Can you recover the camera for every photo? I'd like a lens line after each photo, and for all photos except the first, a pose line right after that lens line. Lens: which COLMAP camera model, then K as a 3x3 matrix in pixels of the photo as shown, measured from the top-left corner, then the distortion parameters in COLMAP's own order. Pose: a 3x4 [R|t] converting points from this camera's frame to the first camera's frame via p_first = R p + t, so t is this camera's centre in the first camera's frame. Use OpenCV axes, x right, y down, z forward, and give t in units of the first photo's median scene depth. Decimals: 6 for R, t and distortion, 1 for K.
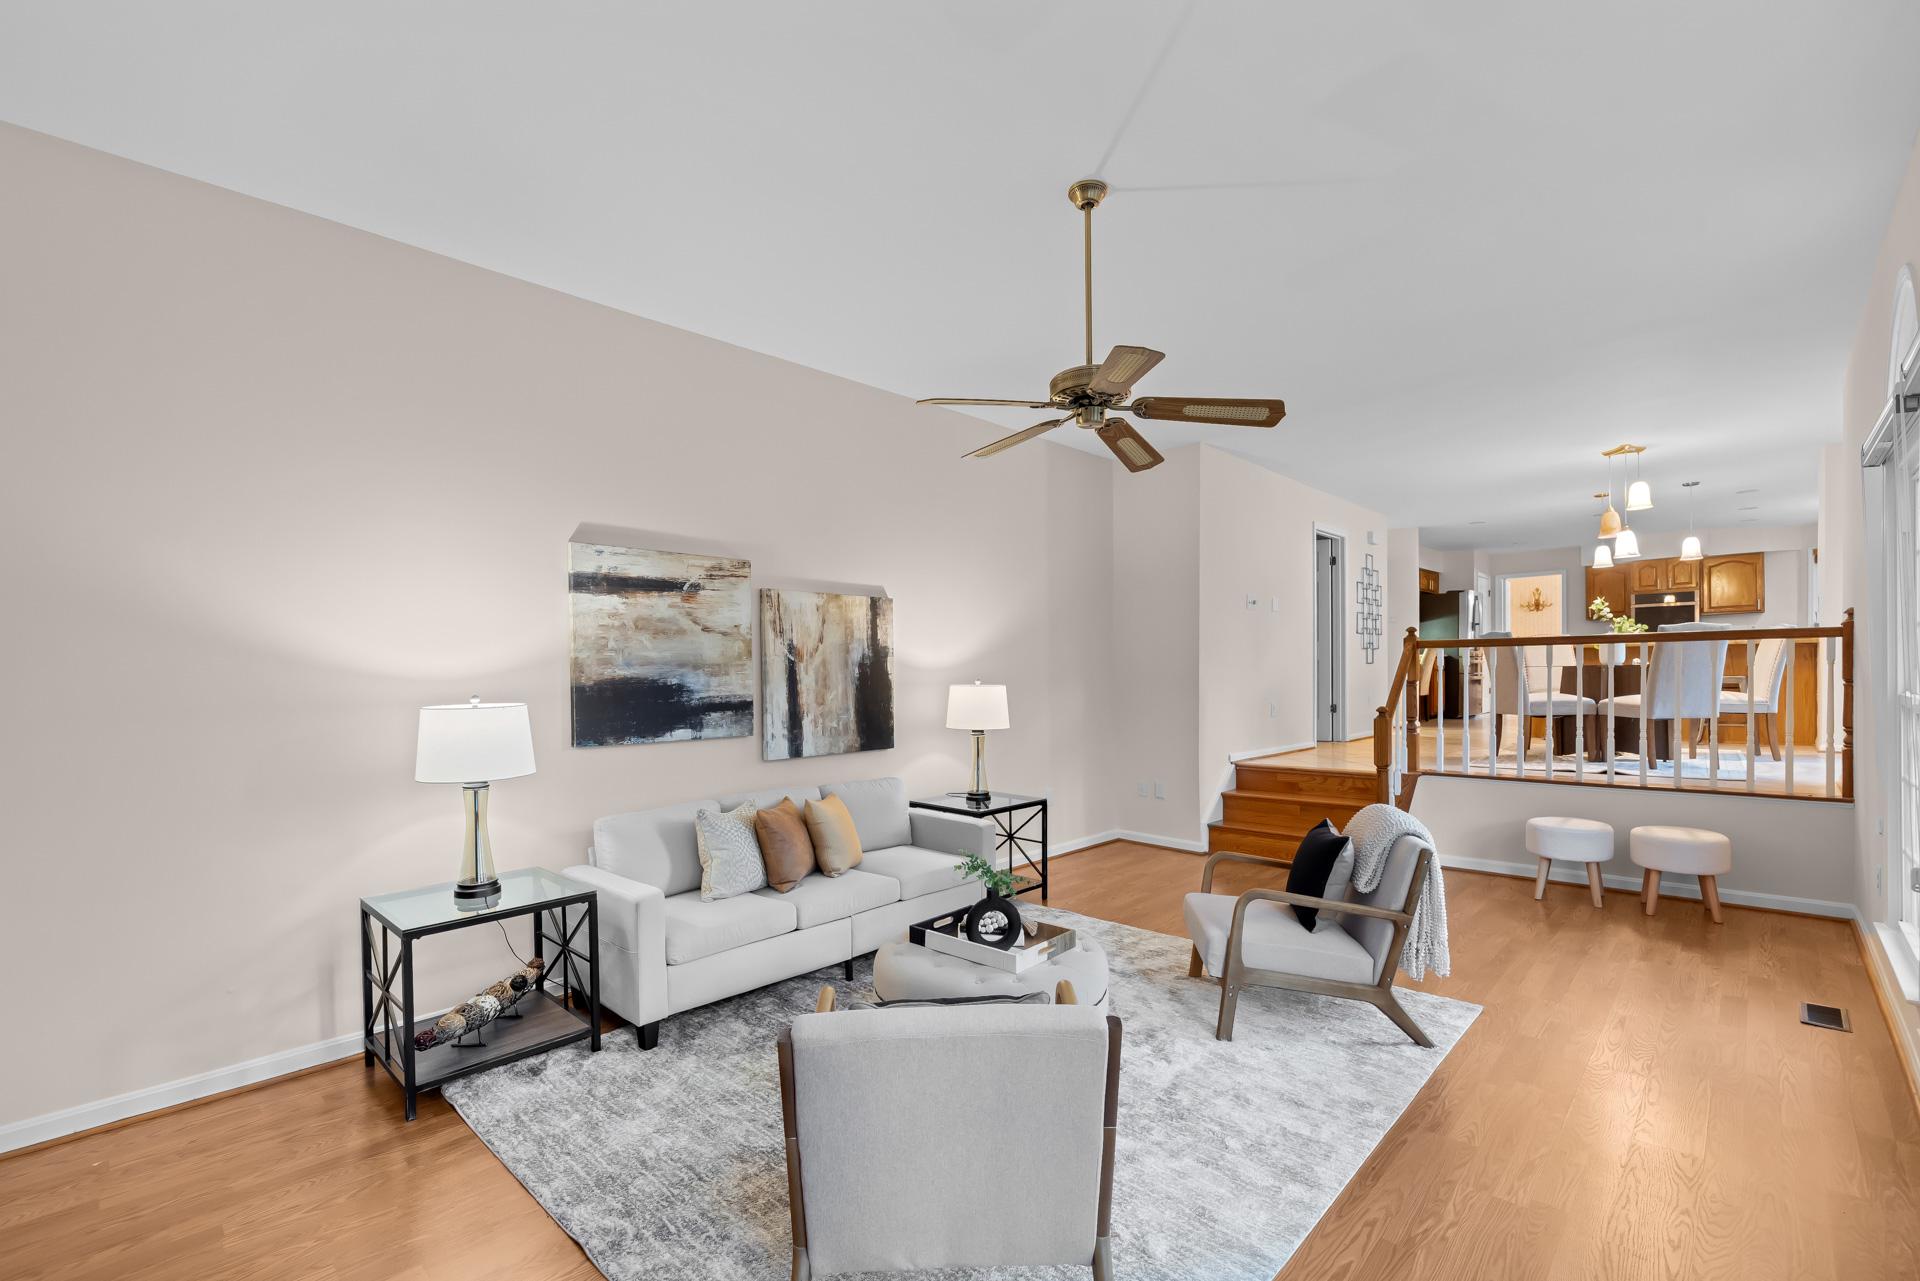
lens RADIAL K [[825.0, 0, 961.6], [0, 825.0, 678.3], [0, 0, 1]] dist [0.007188, -0.001852]
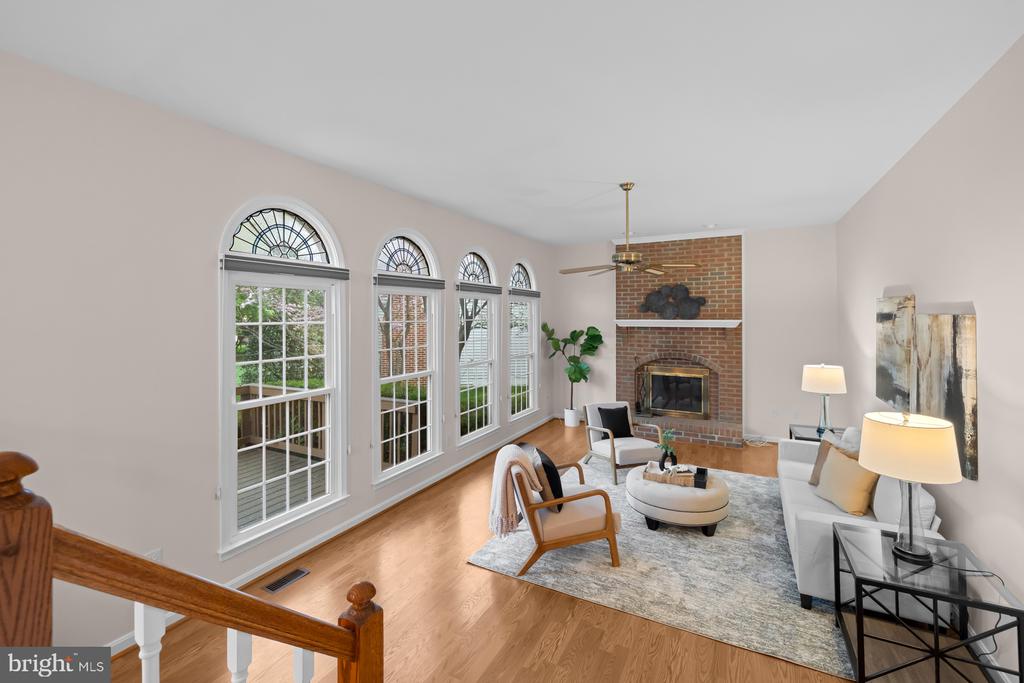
lens RADIAL K [[440.0, 0, 507.7], [0, 440.0, 311.5], [0, 0, 1]] dist [0.007188, -0.001852]
pose [[-0.963665, 0.010676, -0.266901, 0.593893], [0.008893, 0.999929, 0.007888, -0.120681], [0.266966, 0.005228, -0.963692, 1.480506]]
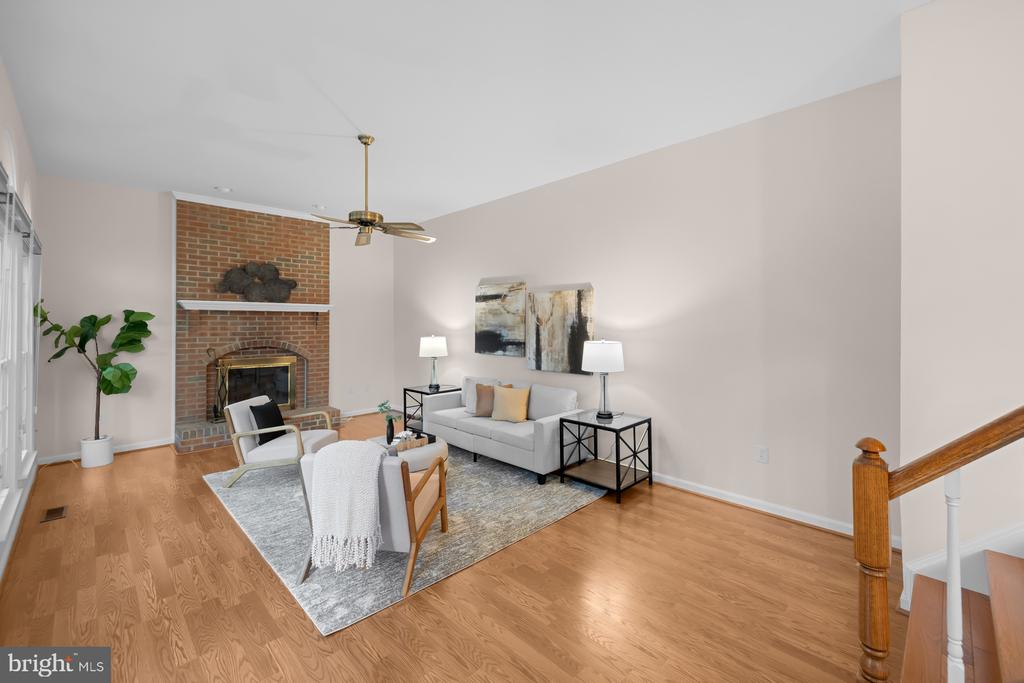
lens RADIAL K [[440.0, 0, 504.4], [0, 440.0, 316.5], [0, 0, 1]] dist [0.007188, -0.001852]
pose [[-0.040871, -0.008068, -0.999132, 0.938121], [-0.013475, 0.999881, -0.007523, -0.032618], [0.999074, 0.013156, -0.040975, 0.948679]]
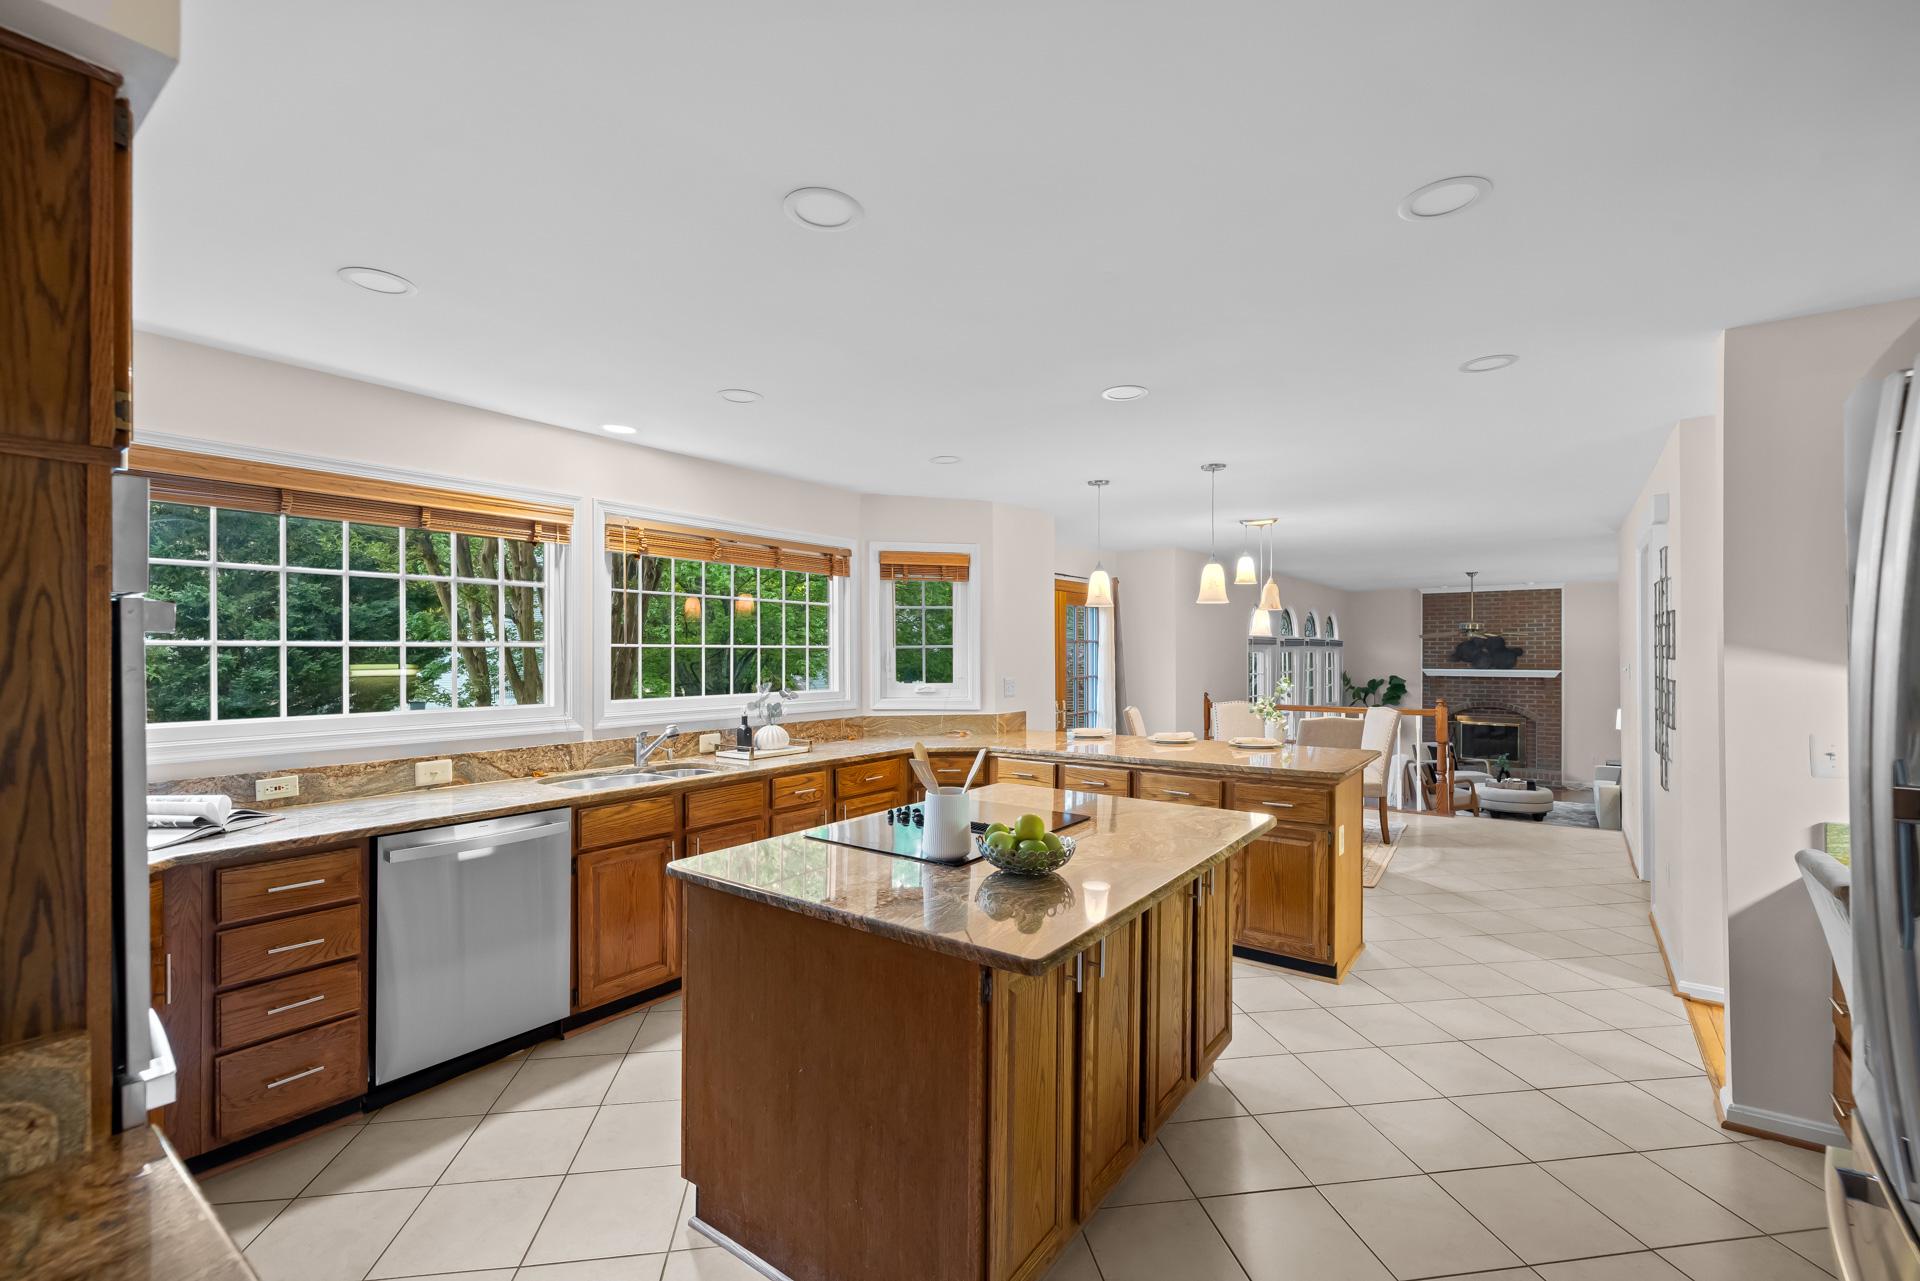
lens RADIAL K [[825.0, 0, 966.6], [0, 825.0, 646.5], [0, 0, 1]] dist [0.007188, -0.001852]
pose [[-0.988969, 0.011064, -0.147712, 1.890948], [0.009189, 0.999868, 0.013369, -0.212832], [0.147841, 0.011865, -0.988940, 2.784108]]
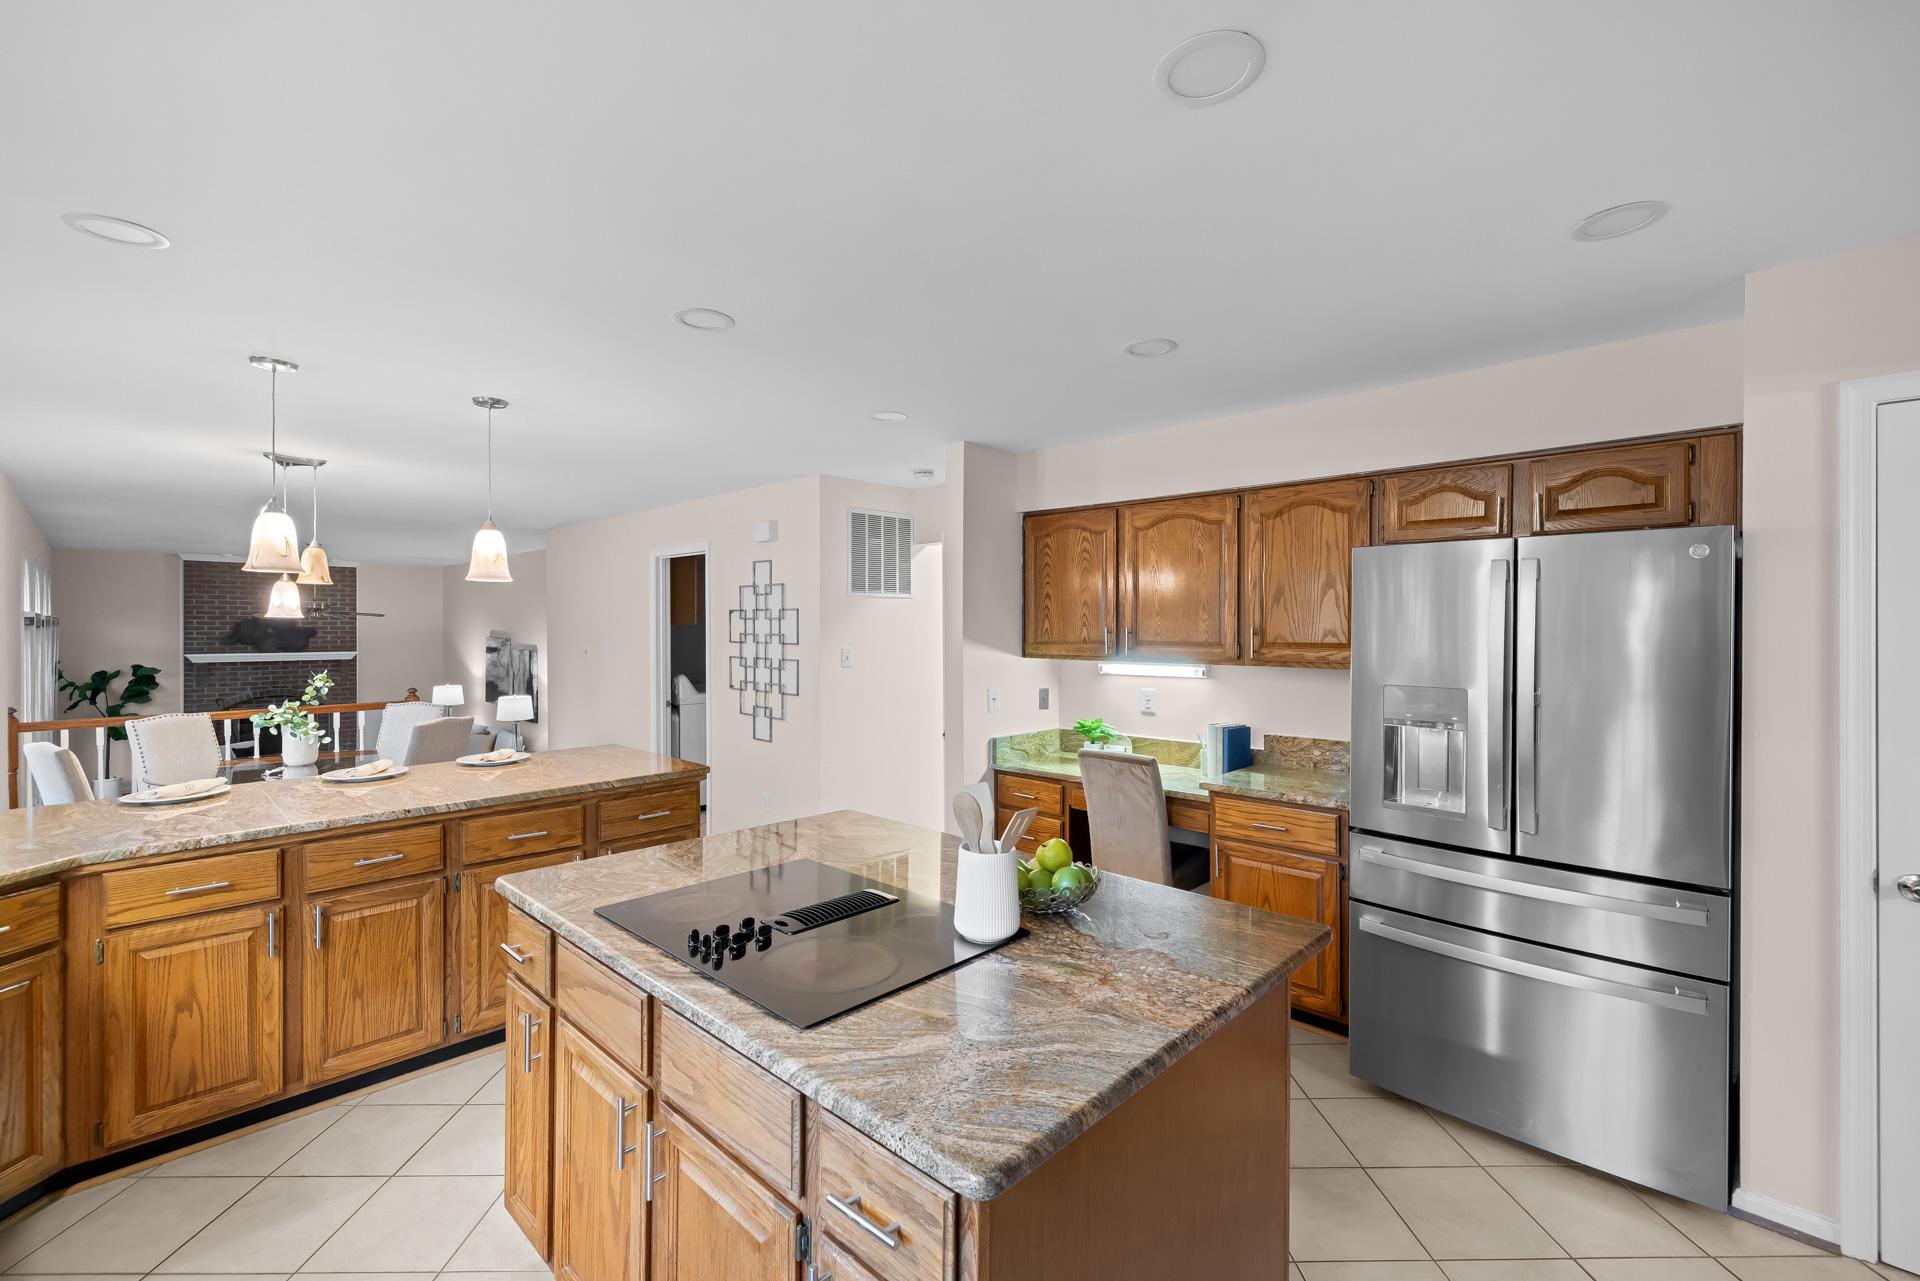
lens RADIAL K [[825.0, 0, 952.5], [0, 825.0, 626.6], [0, 0, 1]] dist [0.007188, -0.001852]
pose [[-0.007687, 0.012578, -0.999891, 2.197250], [-0.015916, 0.999793, 0.012699, -0.223265], [0.999844, 0.016012, -0.007485, 2.288197]]
